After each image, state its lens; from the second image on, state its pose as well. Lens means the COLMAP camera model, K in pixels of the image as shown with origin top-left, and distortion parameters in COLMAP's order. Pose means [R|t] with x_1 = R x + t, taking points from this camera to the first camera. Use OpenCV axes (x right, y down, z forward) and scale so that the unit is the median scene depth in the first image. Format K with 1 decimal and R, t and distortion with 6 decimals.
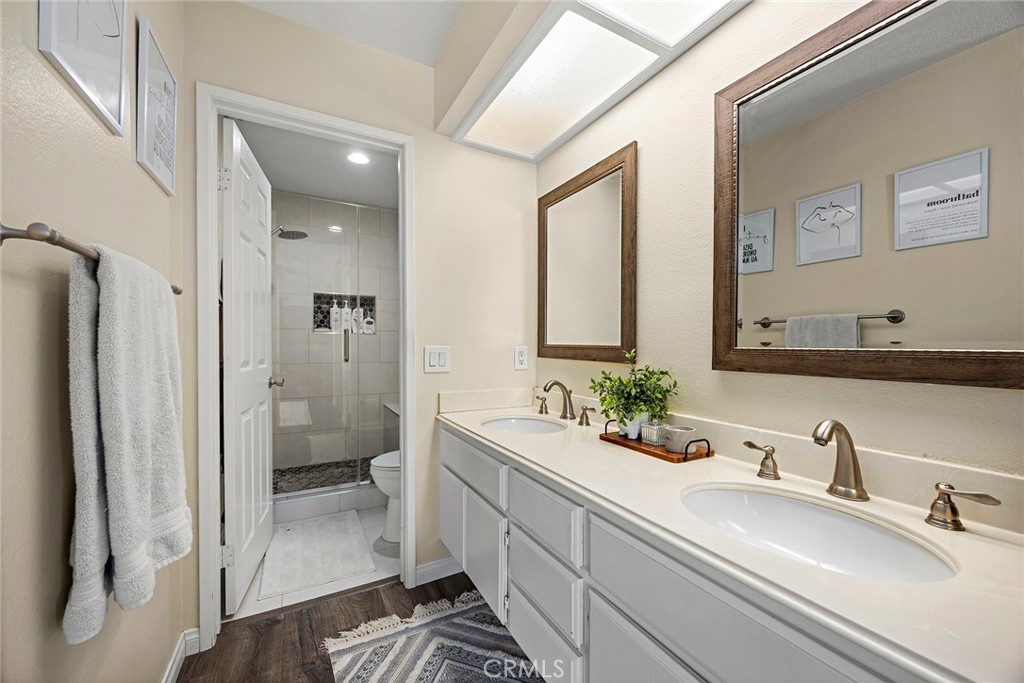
lens RADIAL K [[392.6, 0, 510.2], [0, 392.6, 344.6], [0, 0, 1]] dist [-0.000822, 0.000477]
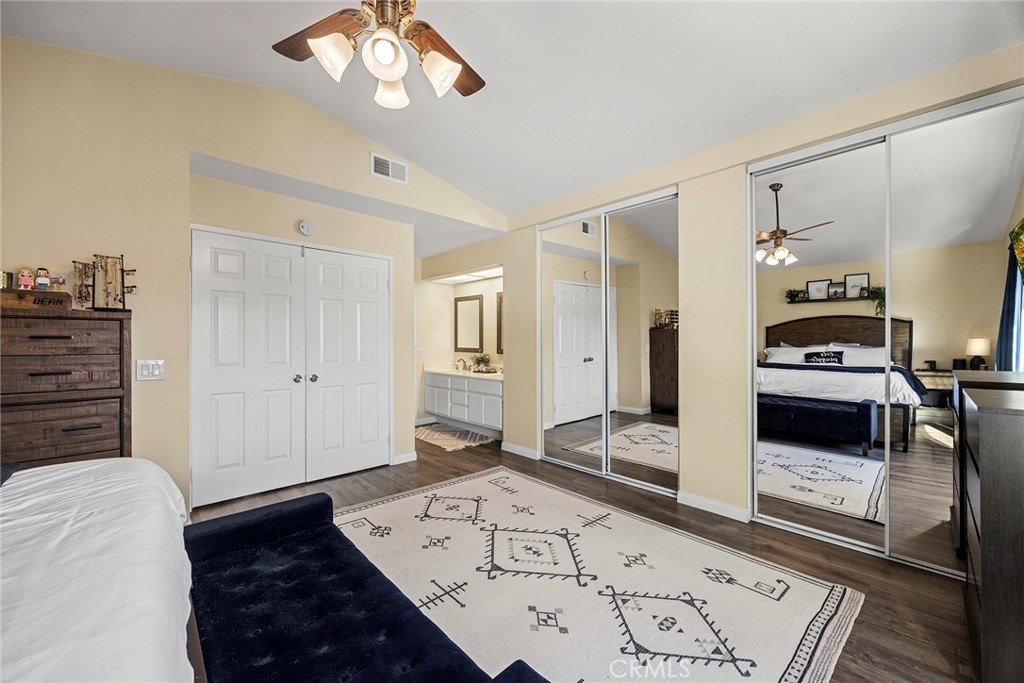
lens RADIAL K [[392.6, 0, 511.0], [0, 392.6, 340.8], [0, 0, 1]] dist [-0.000822, 0.000477]
pose [[0.967340, -0.007543, 0.253370, -0.357949], [0.007695, 0.999970, 0.000393, -0.064549], [-0.253365, 0.001569, 0.967369, -2.626422]]
